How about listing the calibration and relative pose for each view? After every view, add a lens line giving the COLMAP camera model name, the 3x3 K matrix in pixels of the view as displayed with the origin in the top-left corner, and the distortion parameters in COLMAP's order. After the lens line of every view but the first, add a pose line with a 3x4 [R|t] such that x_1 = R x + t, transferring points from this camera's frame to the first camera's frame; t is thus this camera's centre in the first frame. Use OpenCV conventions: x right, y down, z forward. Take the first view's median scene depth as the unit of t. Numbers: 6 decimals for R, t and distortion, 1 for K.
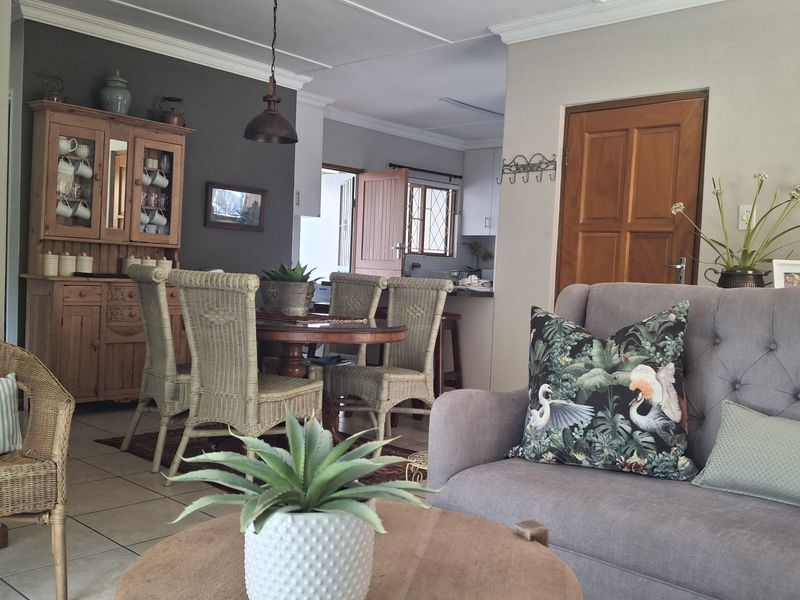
lens RADIAL K [[783.4, 0, 416.9], [0, 783.4, 298.3], [0, 0, 1]] dist [0.218248, -0.503573]
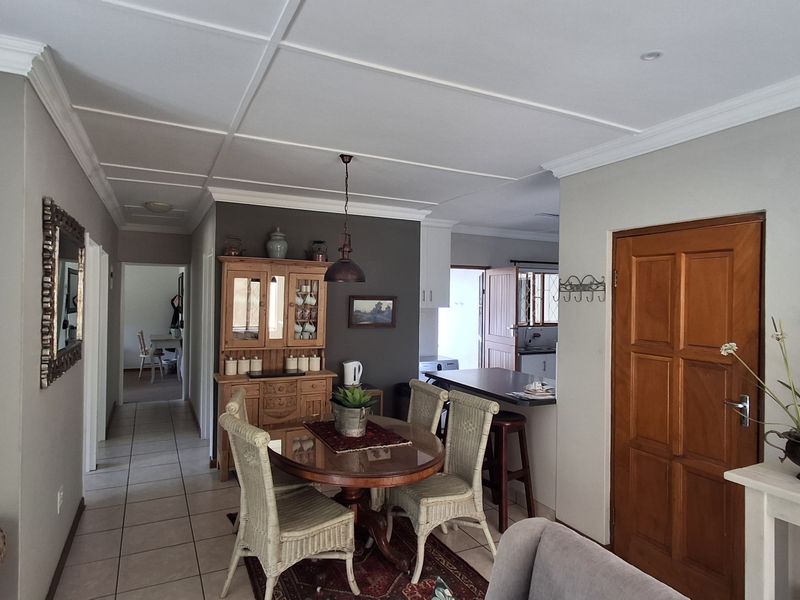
lens RADIAL K [[491.2, 0, 397.9], [0, 491.2, 291.2], [0, 0, 1]] dist [0.002202, 0.003938]
pose [[0.929570, -0.035519, -0.366930, 0.180118], [0.014482, 0.998098, -0.059928, -0.144100], [0.368360, 0.050394, 0.928316, 0.336735]]
